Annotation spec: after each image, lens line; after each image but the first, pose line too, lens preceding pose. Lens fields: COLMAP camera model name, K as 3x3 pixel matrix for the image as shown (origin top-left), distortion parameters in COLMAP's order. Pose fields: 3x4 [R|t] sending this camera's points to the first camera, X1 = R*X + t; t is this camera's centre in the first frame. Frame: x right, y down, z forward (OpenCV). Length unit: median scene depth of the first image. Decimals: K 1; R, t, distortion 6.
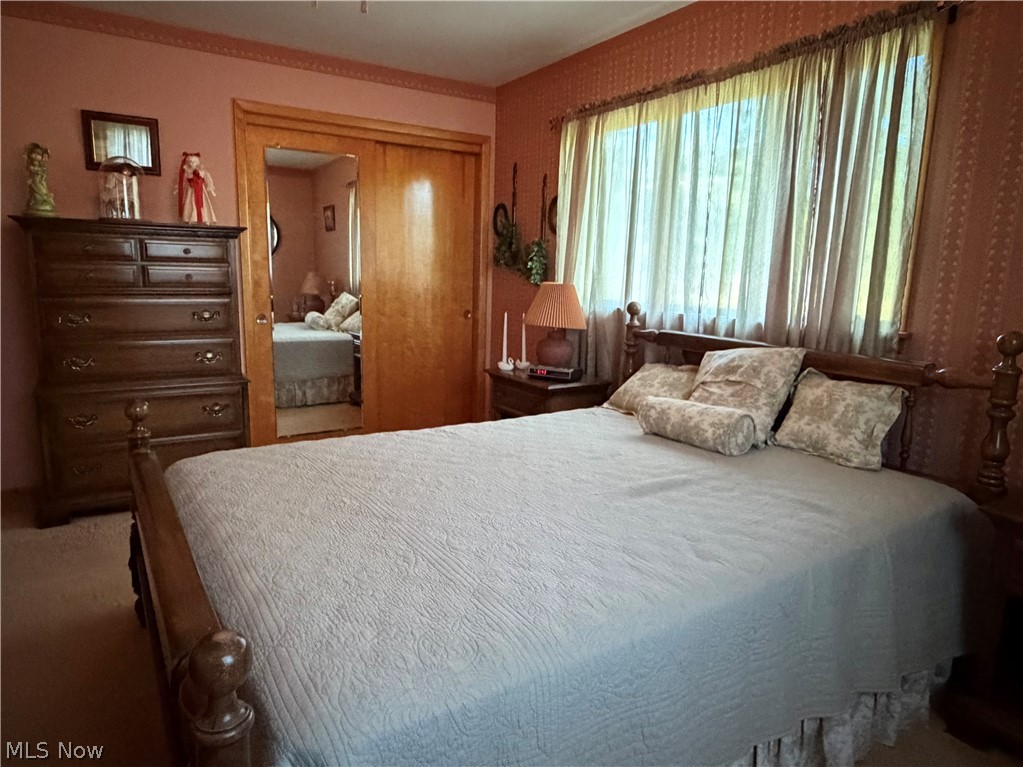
lens RADIAL K [[629.7, 0, 511.5], [0, 629.7, 383.5], [0, 0, 1]] dist [-0.000806, -0.000573]
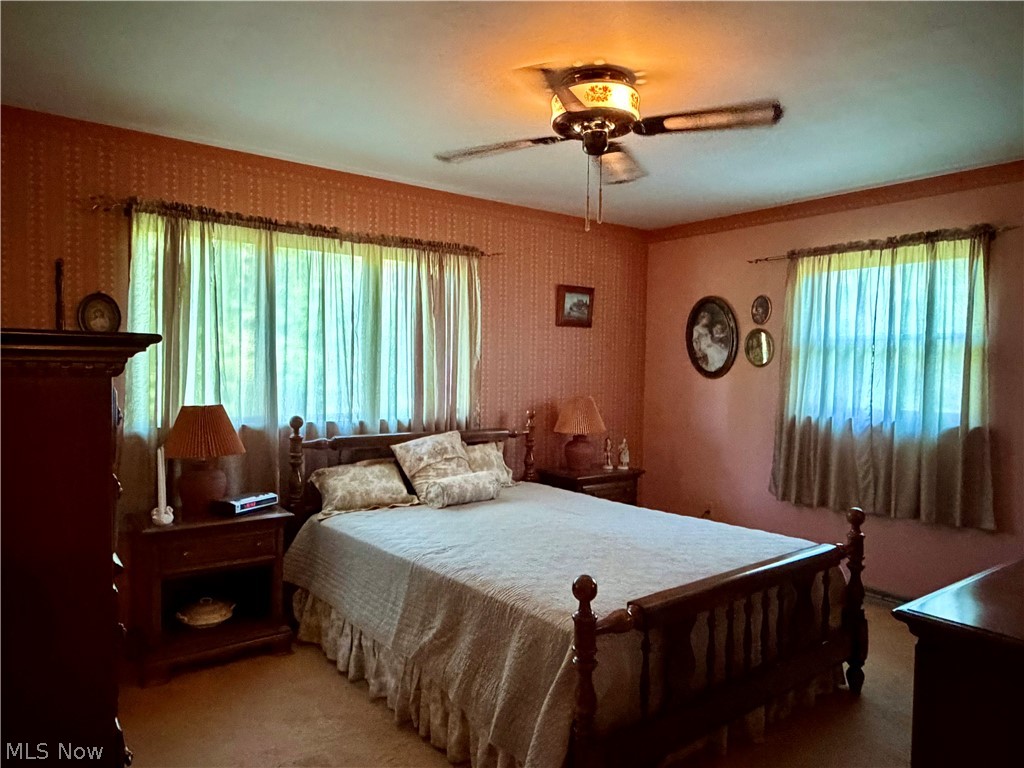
lens RADIAL K [[686.8, 0, 512.0], [0, 686.8, 384.0], [0, 0, 1]] dist [0.001807, 0.000059]
pose [[-0.077663, -0.066577, 0.994754, -1.055729], [0.158307, 0.984286, 0.078236, -0.232767], [-0.984331, 0.163553, -0.065903, 0.763638]]
